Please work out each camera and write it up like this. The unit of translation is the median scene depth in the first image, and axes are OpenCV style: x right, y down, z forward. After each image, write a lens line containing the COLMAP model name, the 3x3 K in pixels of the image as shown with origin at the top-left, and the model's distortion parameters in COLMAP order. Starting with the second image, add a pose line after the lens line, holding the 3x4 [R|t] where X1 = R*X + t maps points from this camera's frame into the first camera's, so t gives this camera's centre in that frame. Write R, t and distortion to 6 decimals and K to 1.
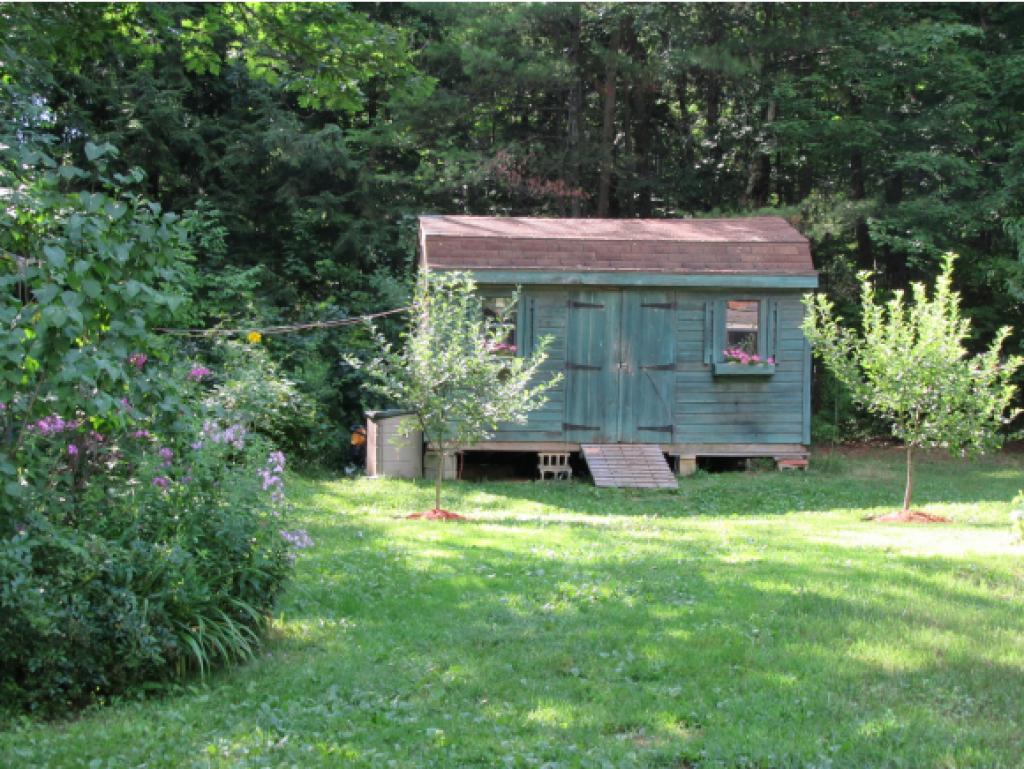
lens RADIAL K [[1967.2, 0, 512.0], [0, 1967.2, 384.5], [0, 0, 1]] dist [0.046435, 0.017521]
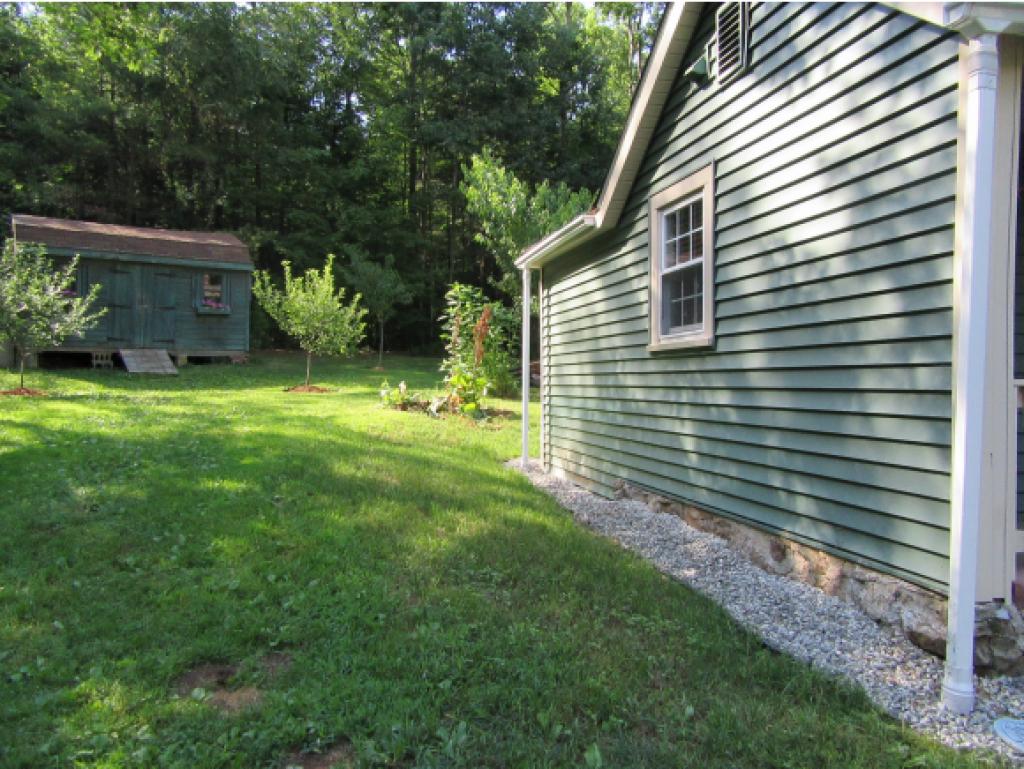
lens RADIAL K [[763.8, 0, 512.0], [0, 763.8, 384.5], [0, 0, 1]] dist [0.003693, 0.002881]
pose [[0.870068, -0.008134, 0.492864, 0.003148], [-0.030071, 0.997126, 0.069543, 0.003645], [-0.492013, -0.075328, 0.867323, 0.228287]]
